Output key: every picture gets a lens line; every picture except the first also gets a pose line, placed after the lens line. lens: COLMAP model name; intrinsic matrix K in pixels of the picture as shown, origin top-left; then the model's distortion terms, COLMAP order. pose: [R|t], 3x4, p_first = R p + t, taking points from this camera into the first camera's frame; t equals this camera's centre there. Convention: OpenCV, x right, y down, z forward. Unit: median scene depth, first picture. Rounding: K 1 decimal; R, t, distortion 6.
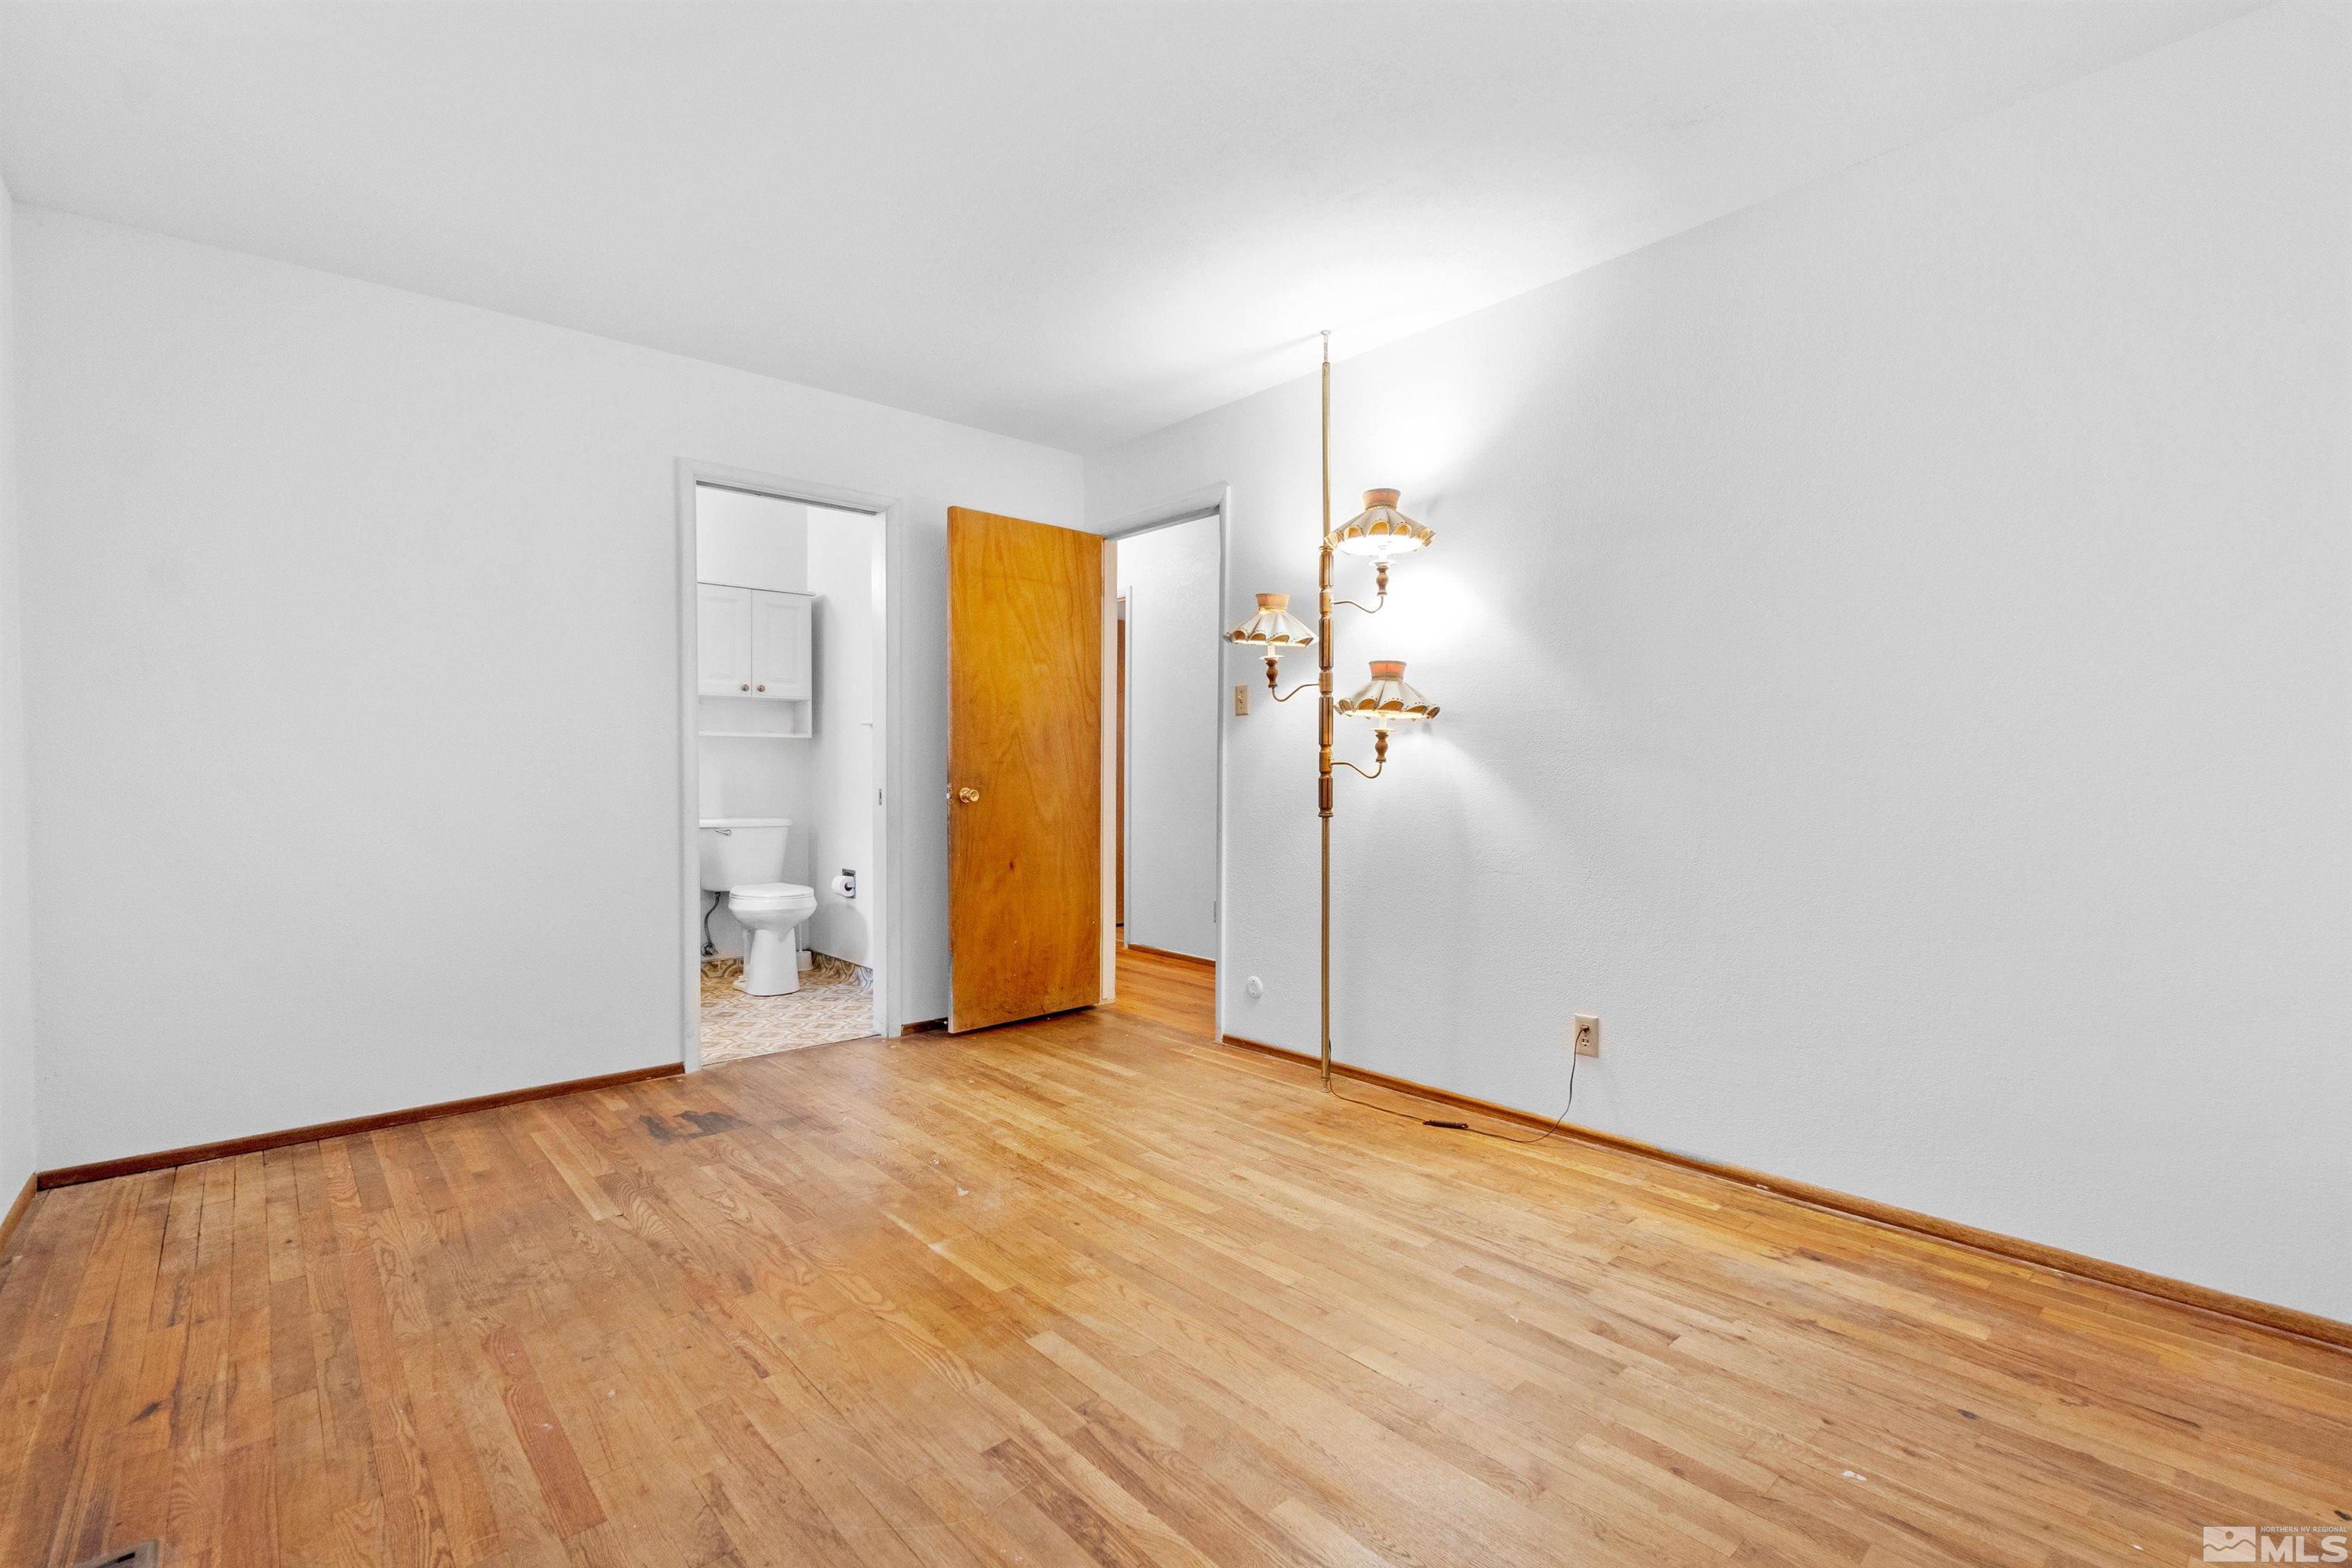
lens RADIAL K [[1015.5, 0, 1108.9], [0, 1015.5, 787.9], [0, 0, 1]] dist [-0.010424, 0.002663]
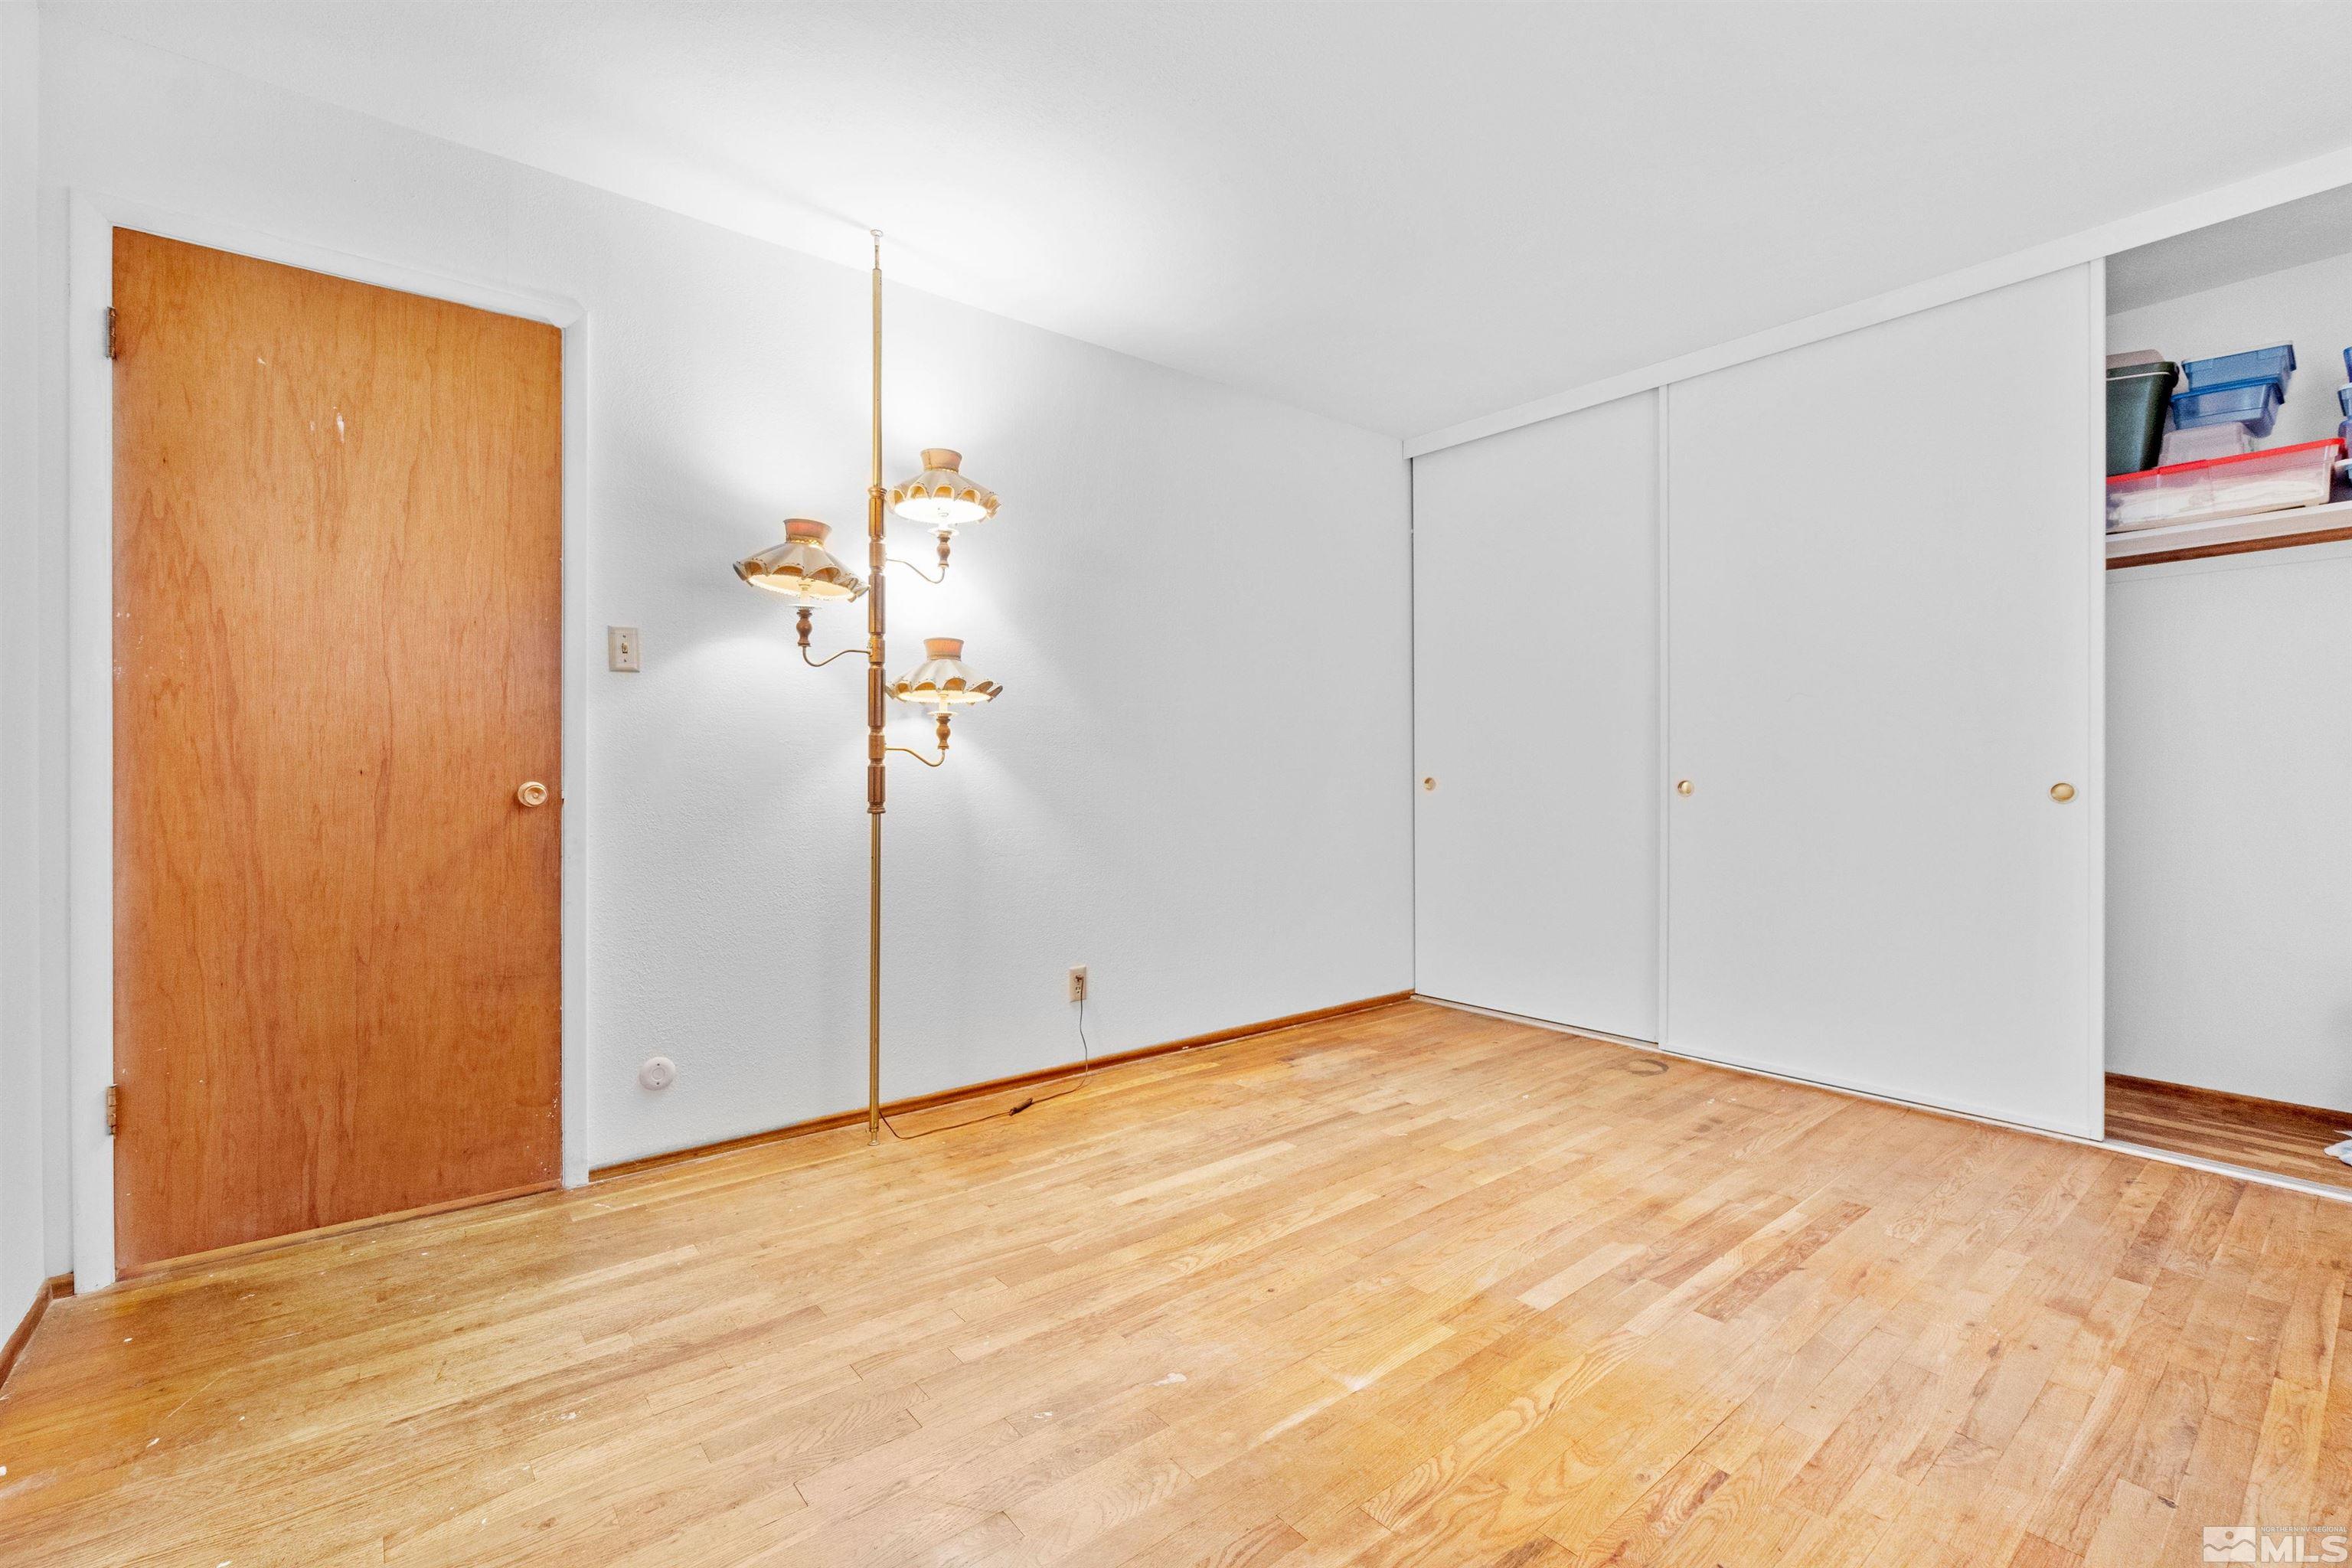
lens RADIAL K [[1015.5, 0, 1169.9], [0, 1015.5, 772.7], [0, 0, 1]] dist [-0.010424, 0.002663]
pose [[0.029668, -0.001139, 0.999559, -0.709492], [0.015257, 0.999883, 0.000686, -0.001254], [-0.999443, 0.015230, 0.029682, 0.853693]]
